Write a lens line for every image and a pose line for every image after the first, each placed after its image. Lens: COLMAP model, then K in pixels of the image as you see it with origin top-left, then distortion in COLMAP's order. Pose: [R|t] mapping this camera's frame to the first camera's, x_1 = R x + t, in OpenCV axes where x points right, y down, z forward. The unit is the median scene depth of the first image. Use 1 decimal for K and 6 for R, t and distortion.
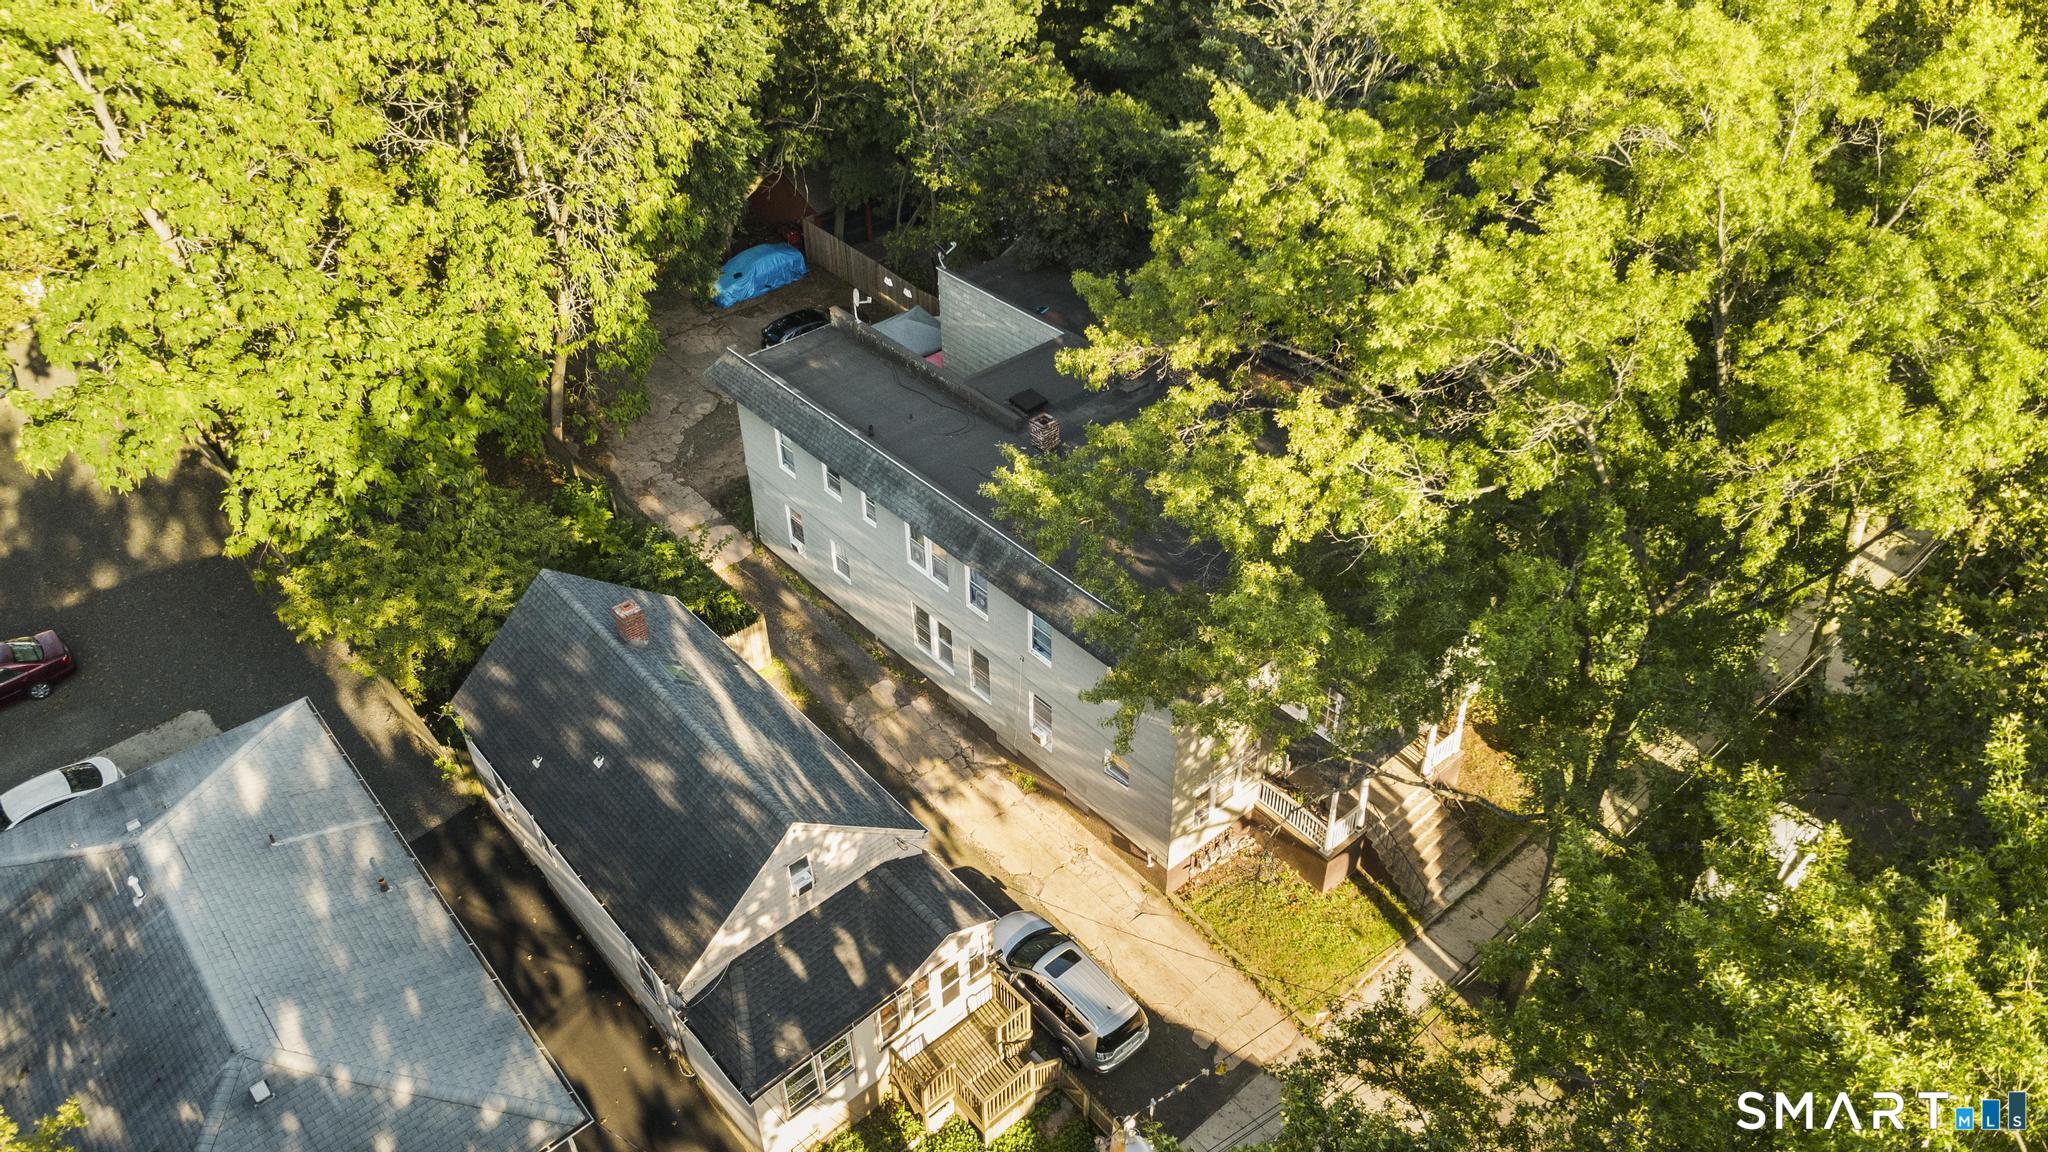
lens RADIAL K [[1435.1, 0, 1027.5], [0, 1435.1, 577.3], [0, 0, 1]] dist [-0.003715, -0.001437]
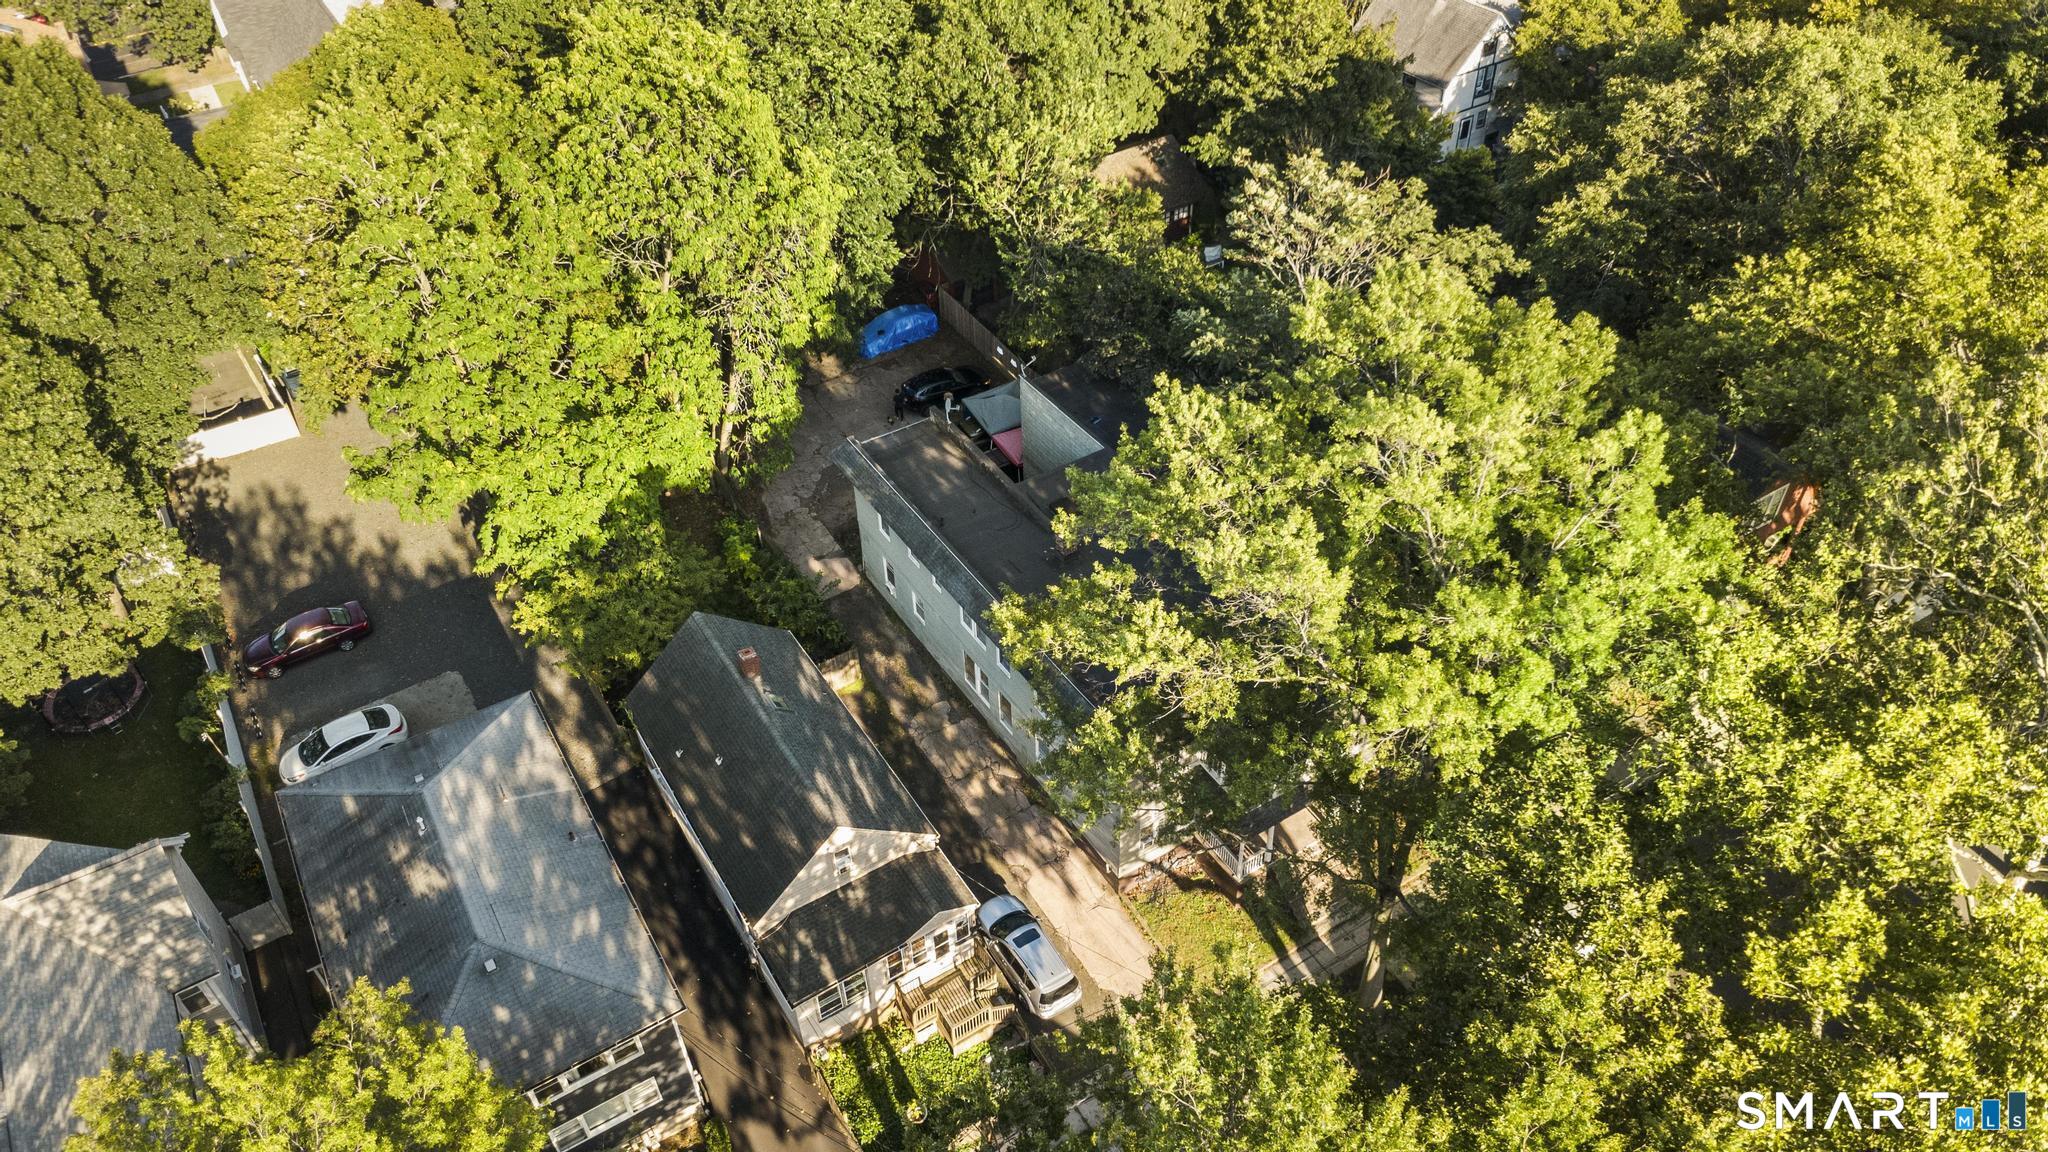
lens RADIAL K [[1461.9, 0, 1023.2], [0, 1461.9, 578.6], [0, 0, 1]] dist [0.000462, -0.000249]
pose [[0.986607, 0.098825, -0.129768, 0.163641], [-0.089197, 0.992953, 0.078032, -0.181896], [0.136565, -0.065412, 0.988469, -0.370469]]
